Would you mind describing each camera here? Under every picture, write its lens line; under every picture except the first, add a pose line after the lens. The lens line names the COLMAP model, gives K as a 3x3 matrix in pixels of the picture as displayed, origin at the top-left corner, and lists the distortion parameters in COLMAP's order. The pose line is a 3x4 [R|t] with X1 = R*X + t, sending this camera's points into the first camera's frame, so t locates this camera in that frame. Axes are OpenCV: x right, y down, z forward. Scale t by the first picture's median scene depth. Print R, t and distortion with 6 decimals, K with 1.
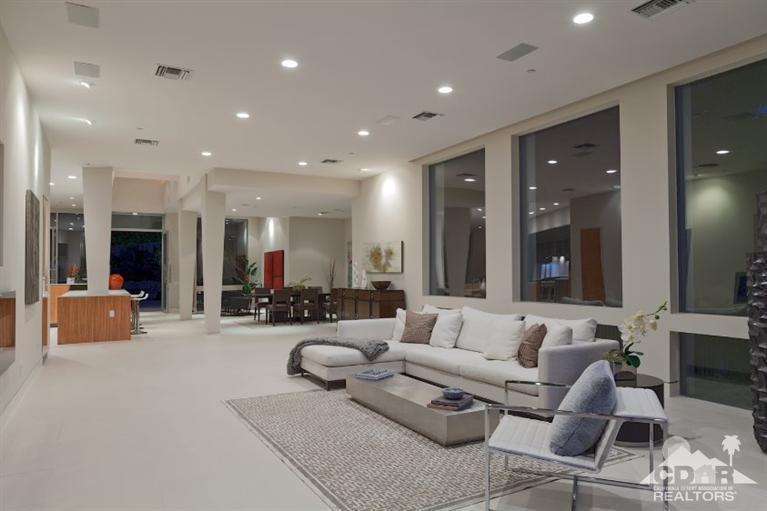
lens RADIAL K [[519.3, 0, 387.1], [0, 519.3, 263.8], [0, 0, 1]] dist [-0.022126, 0.005041]
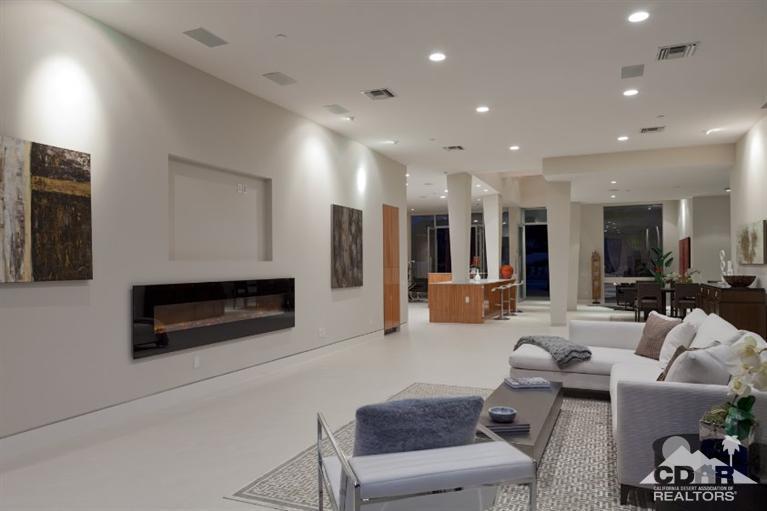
lens RADIAL K [[519.3, 0, 385.0], [0, 519.3, 256.2], [0, 0, 1]] dist [-0.022126, 0.005041]
pose [[0.604276, -0.010280, -0.796709, 0.260841], [0.012987, 0.999911, -0.003052, 0.001116], [0.796669, -0.008502, 0.604356, 0.145894]]
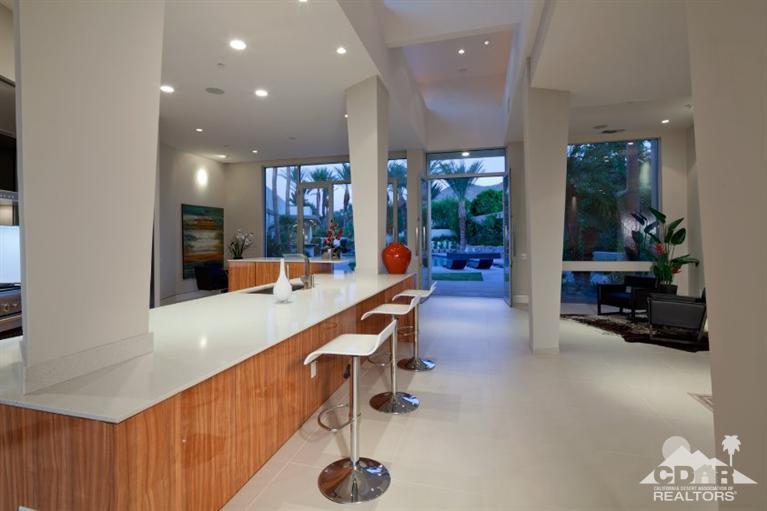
lens RADIAL K [[367.4, 0, 379.9], [0, 367.4, 239.3], [0, 0, 1]] dist [-0.001511, -0.001798]
pose [[0.712370, -0.001130, -0.701803, -0.371003], [0.015623, 0.999776, 0.014248, 0.014094], [0.701630, -0.021114, 0.712229, 0.941498]]
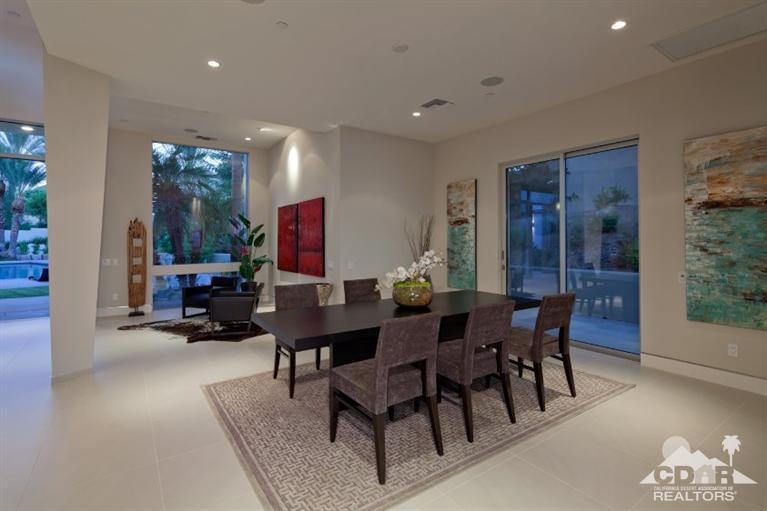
lens RADIAL K [[367.4, 0, 381.0], [0, 367.4, 242.2], [0, 0, 1]] dist [-0.001511, -0.001798]
pose [[0.995690, 0.001946, 0.092727, -0.275088], [-0.003907, 0.999772, 0.020969, 0.014215], [-0.092665, -0.021241, 0.995471, 0.993249]]
